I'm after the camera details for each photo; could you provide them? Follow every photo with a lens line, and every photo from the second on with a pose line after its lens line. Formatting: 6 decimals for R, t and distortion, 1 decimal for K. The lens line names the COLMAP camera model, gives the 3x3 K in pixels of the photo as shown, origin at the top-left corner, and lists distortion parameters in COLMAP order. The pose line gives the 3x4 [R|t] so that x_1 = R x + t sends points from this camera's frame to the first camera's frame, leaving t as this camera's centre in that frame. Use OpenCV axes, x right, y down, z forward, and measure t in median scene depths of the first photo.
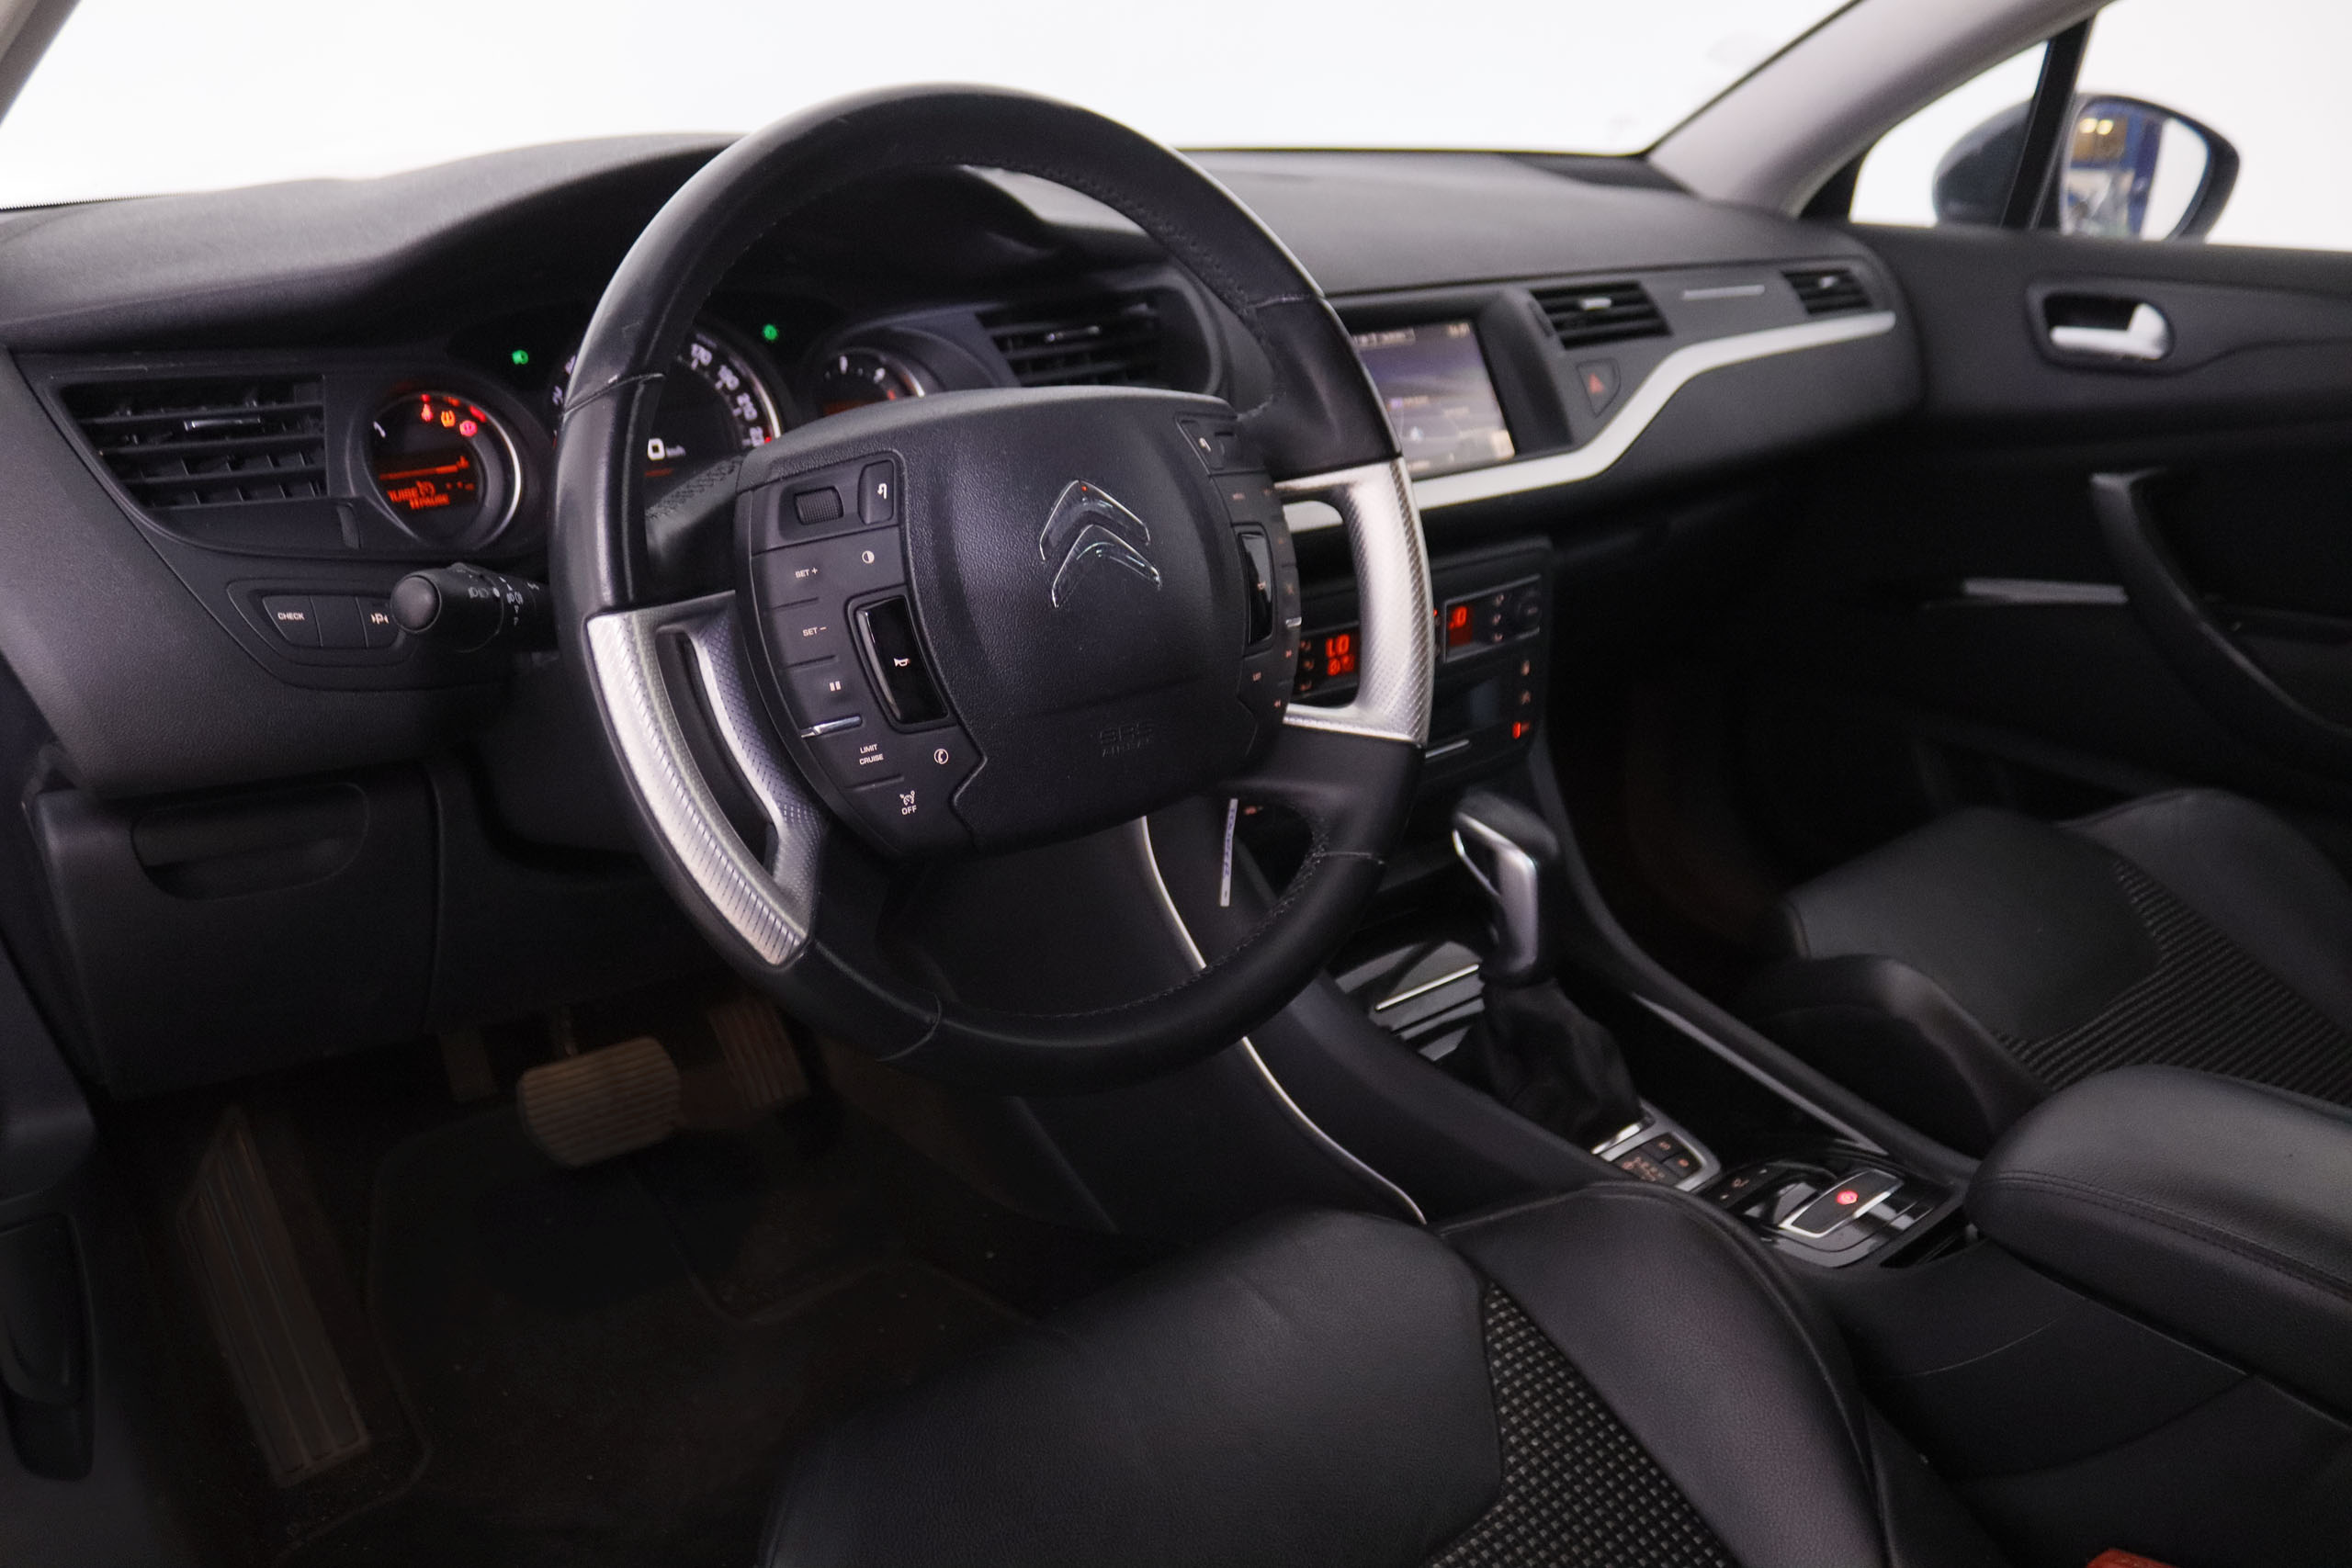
lens RADIAL K [[1953.8, 0, 1176.0], [0, 1953.8, 784.0], [0, 0, 1]] dist [-0.165424, 0.154351]
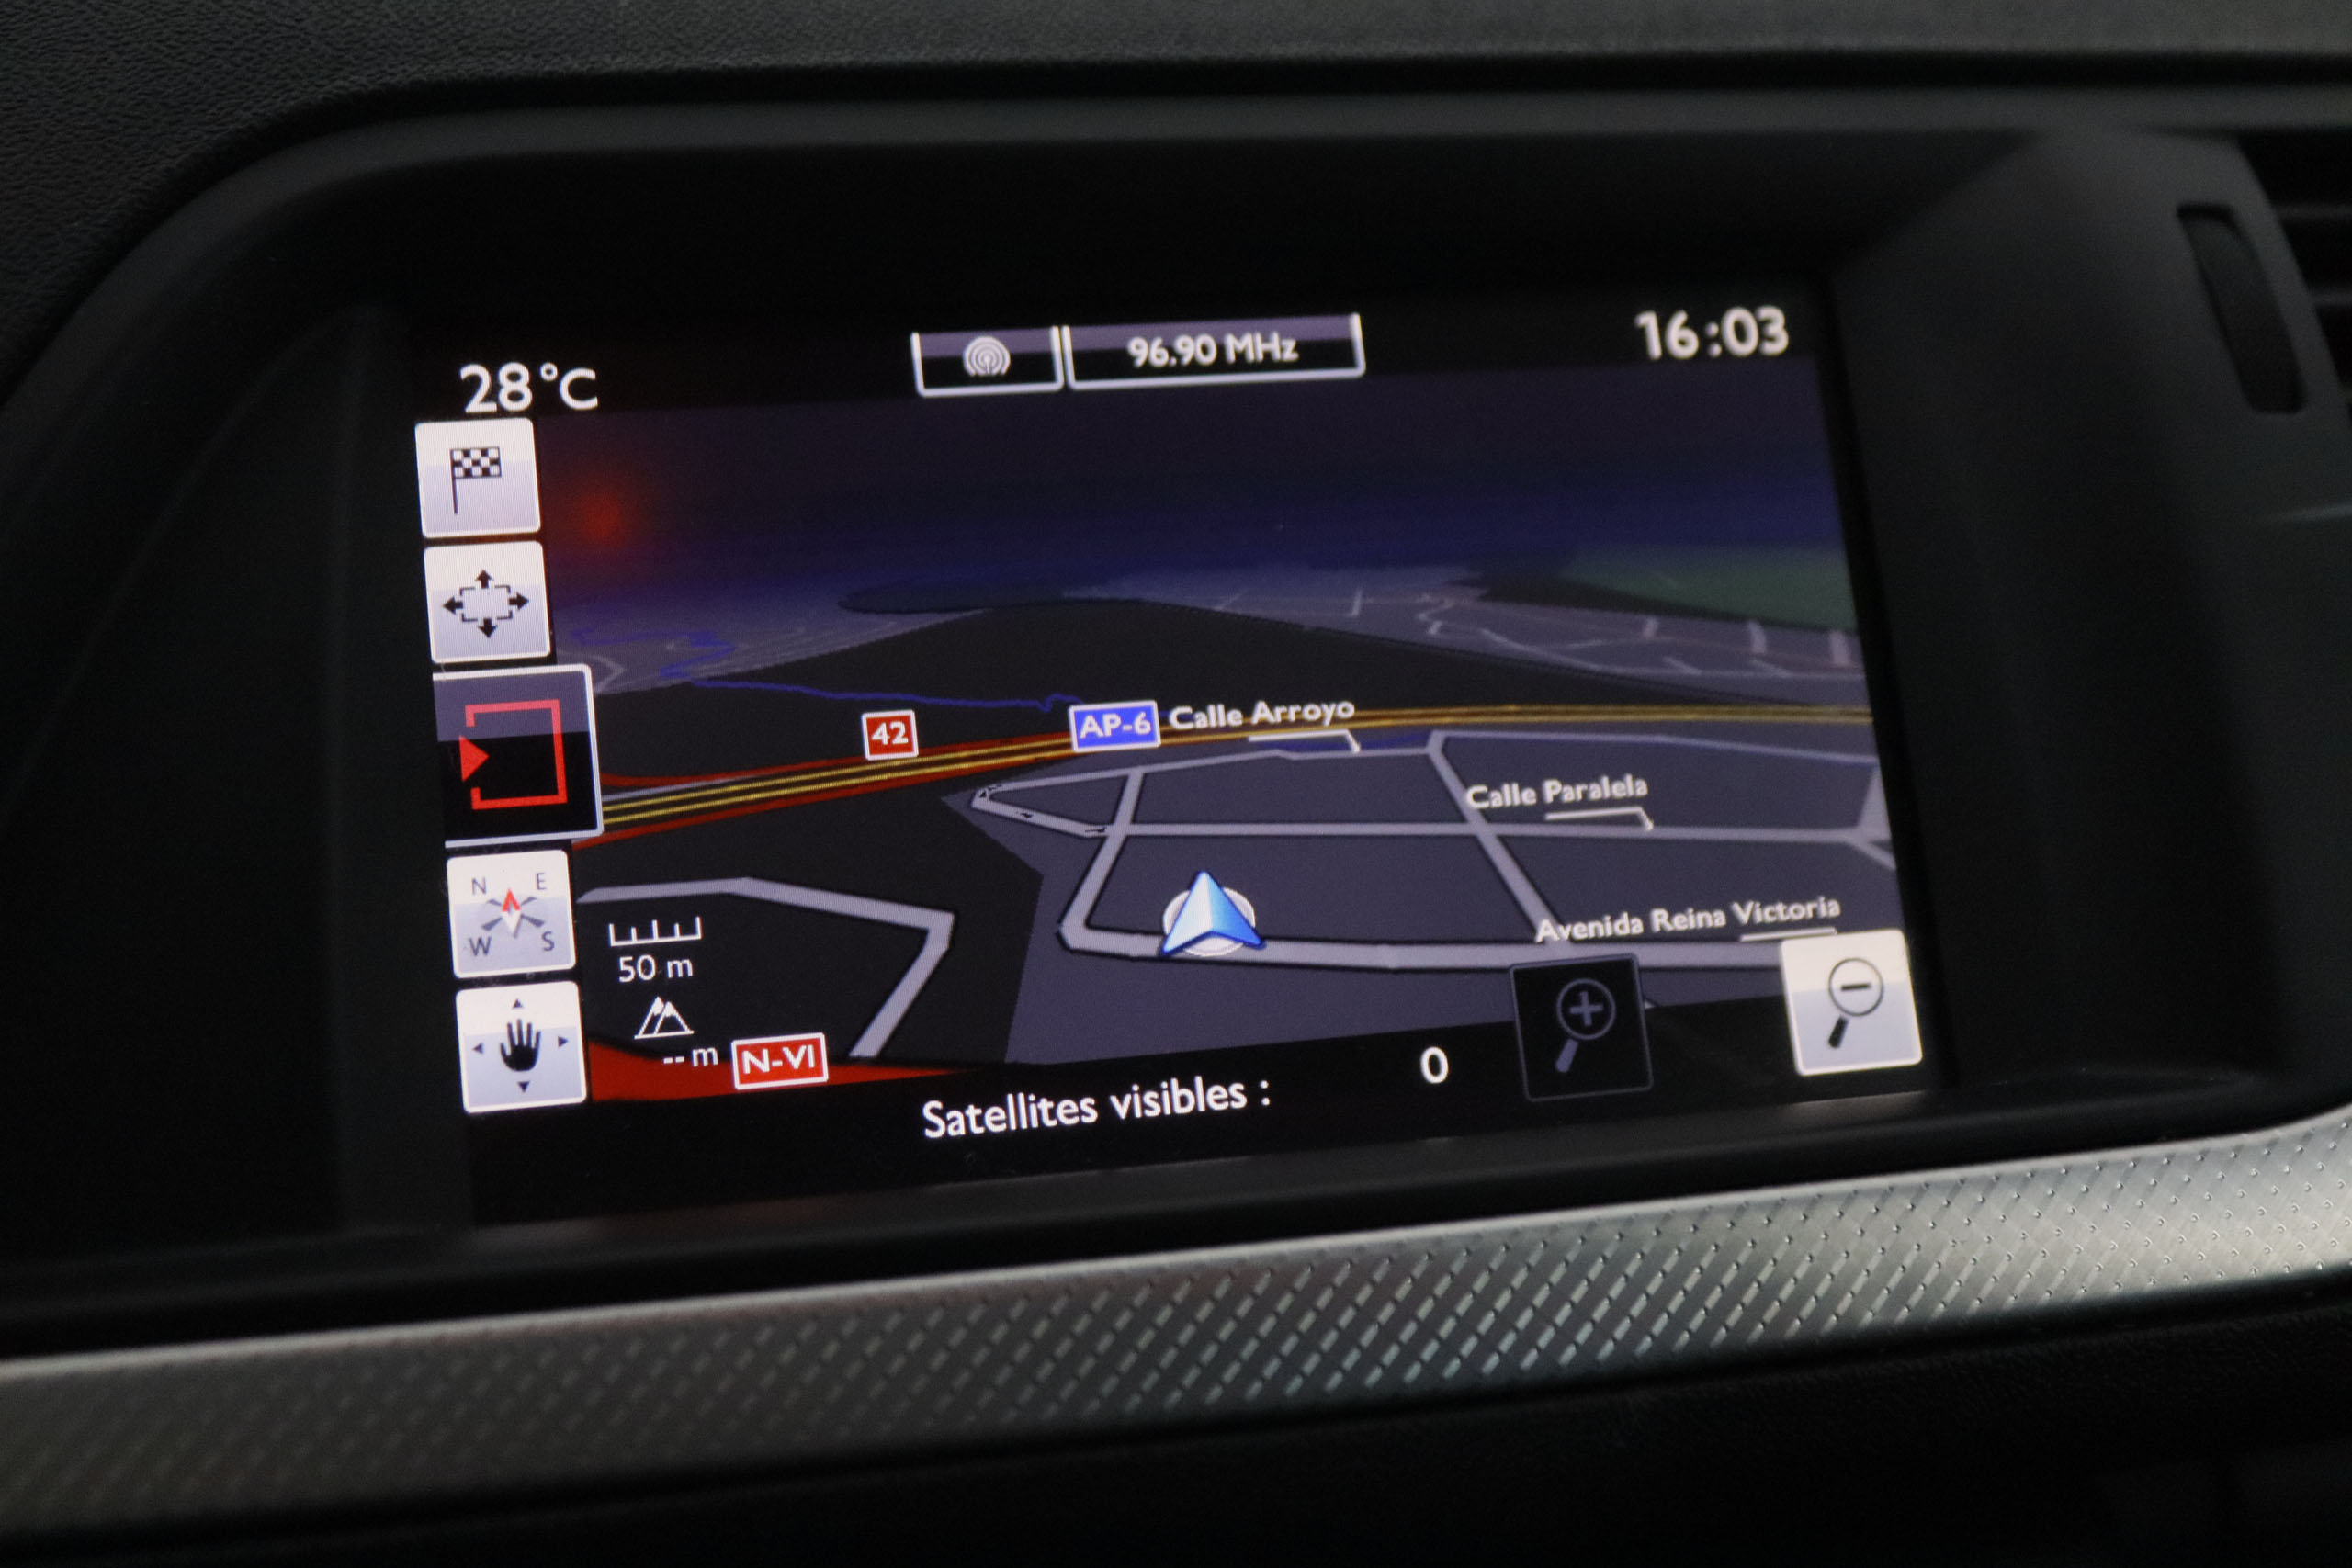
lens RADIAL K [[3365.9, 0, 1176.0], [0, 3365.9, 784.0], [0, 0, 1]] dist [-0.068465, 0.159528]
pose [[0.904211, 0.129290, -0.407046, 0.231045], [-0.157183, 0.986924, -0.035688, -0.172413], [0.397109, 0.096250, 0.912710, 0.690264]]
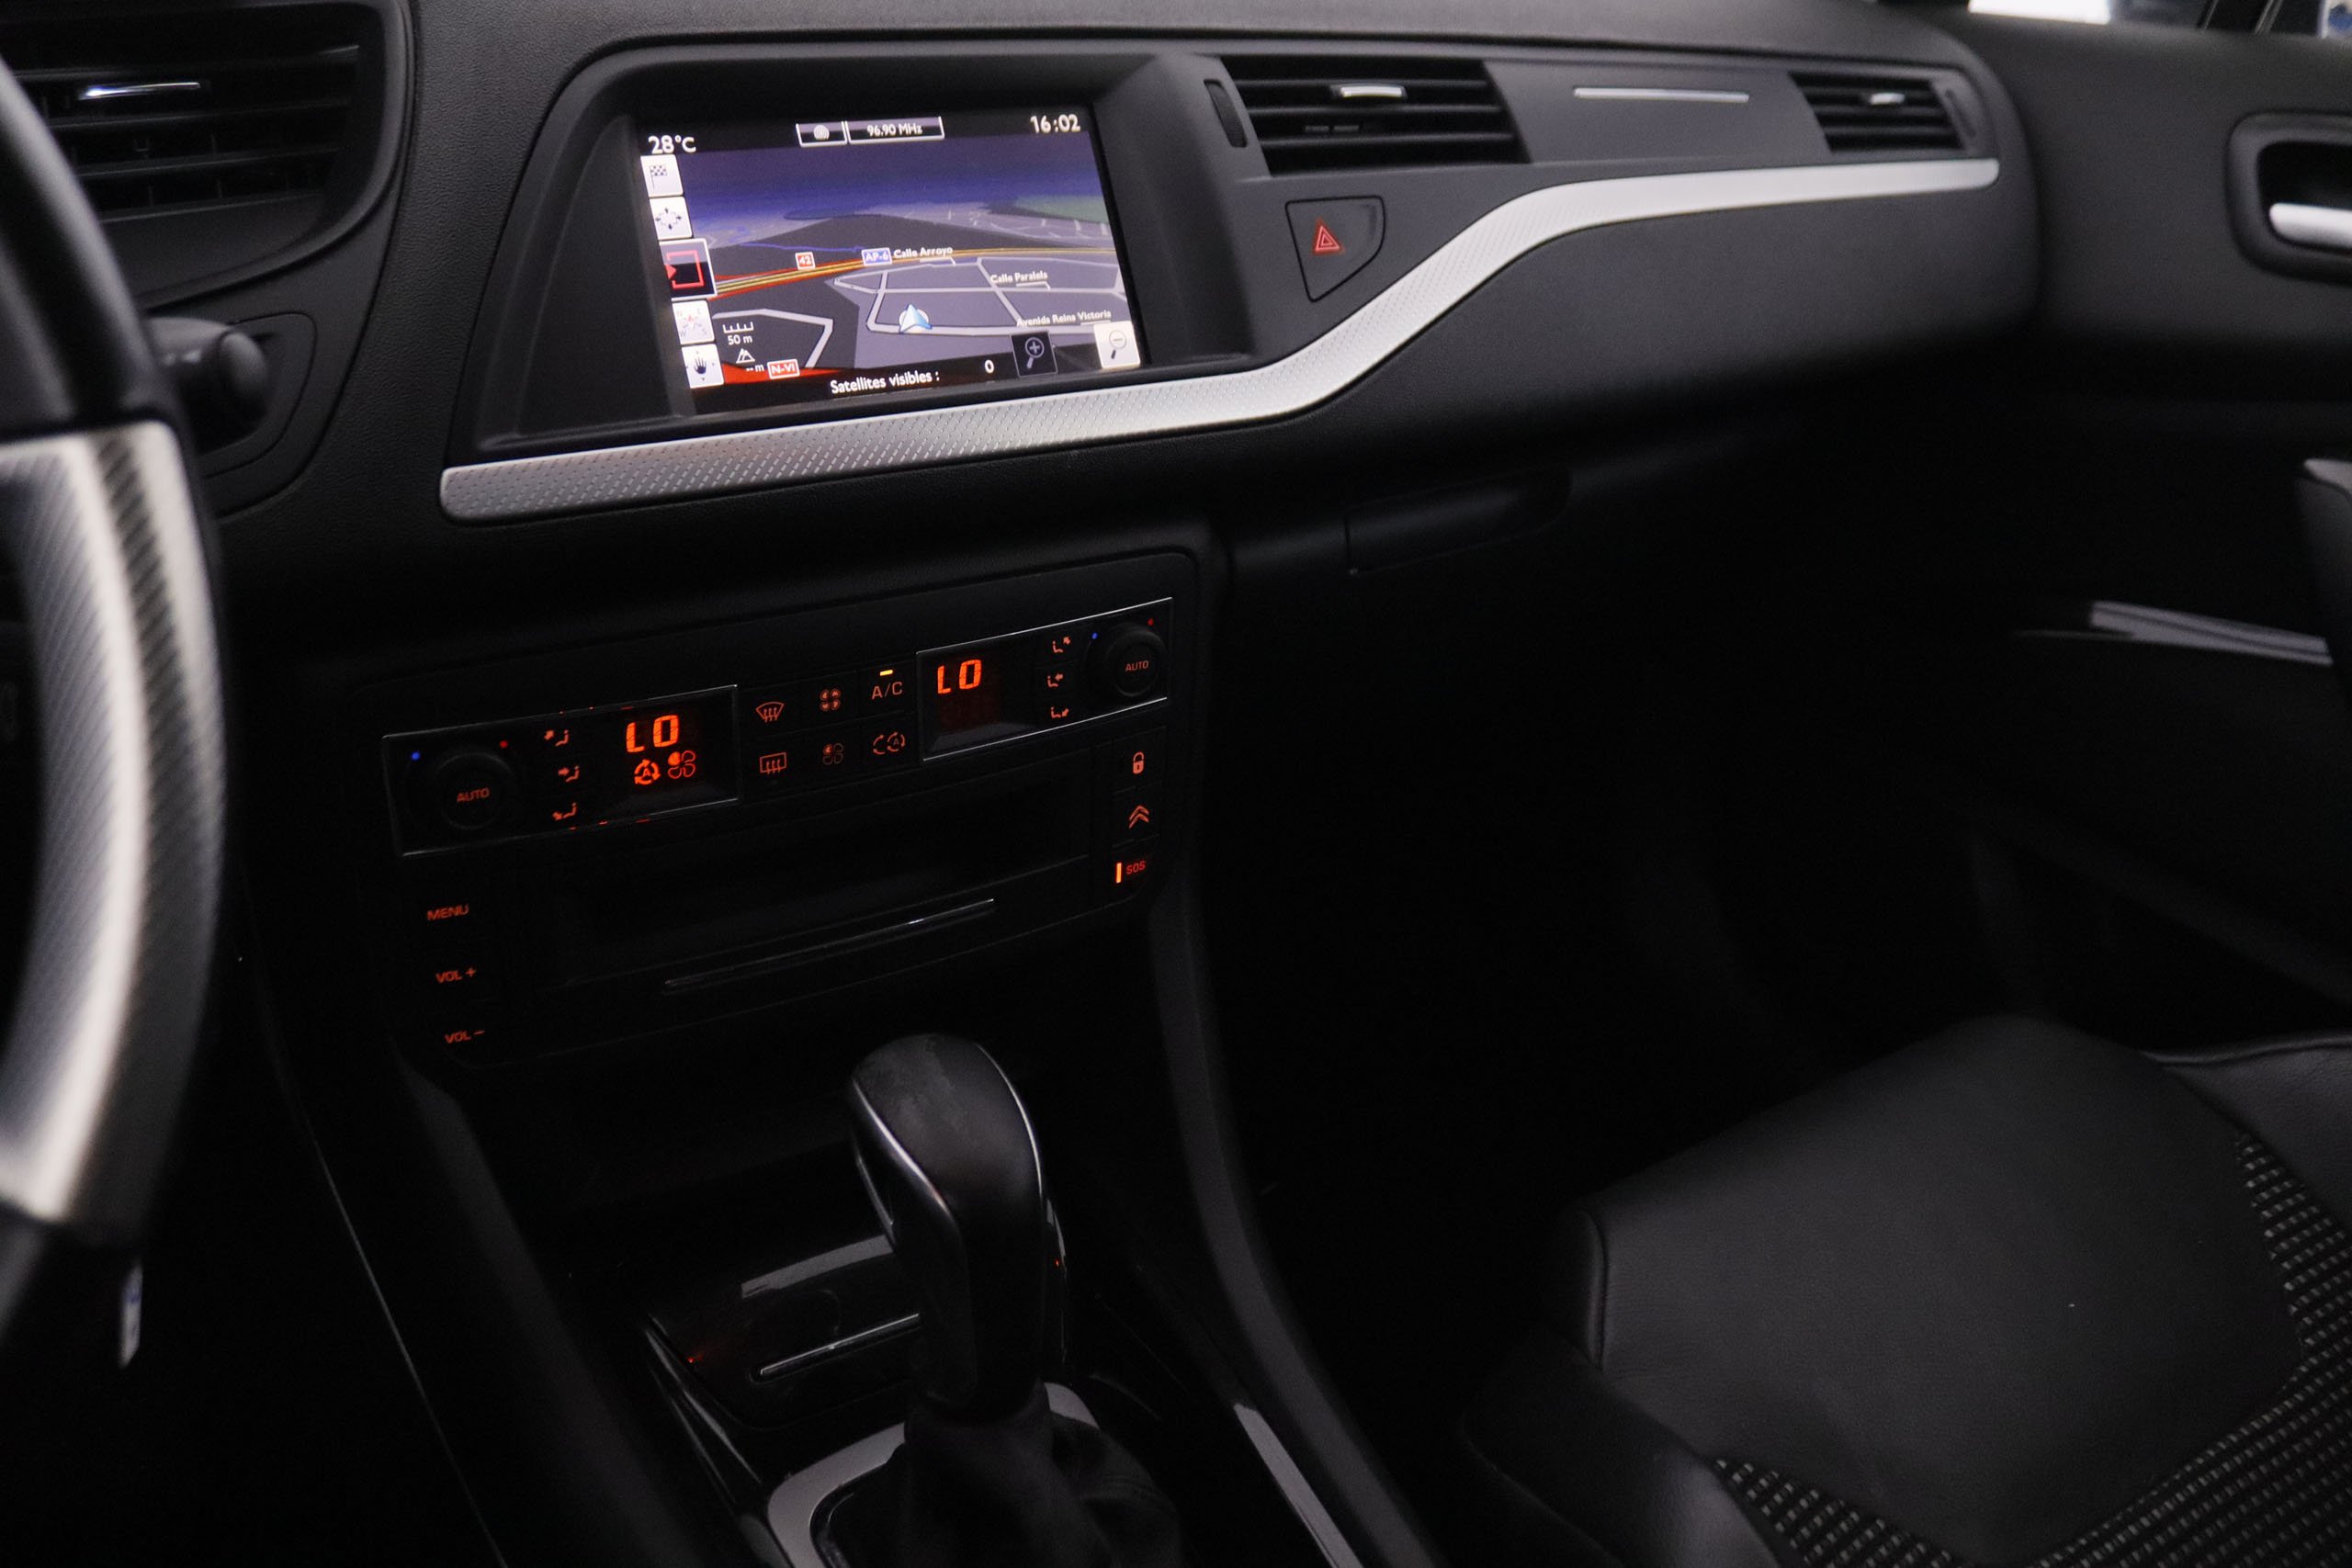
lens RADIAL K [[1953.8, 0, 1176.0], [0, 1953.8, 784.0], [0, 0, 1]] dist [-0.165424, 0.154351]
pose [[0.991763, 0.093656, -0.087372, 0.239199], [-0.085873, 0.992328, 0.088945, -0.103713], [0.095032, -0.080709, 0.992197, 0.460980]]
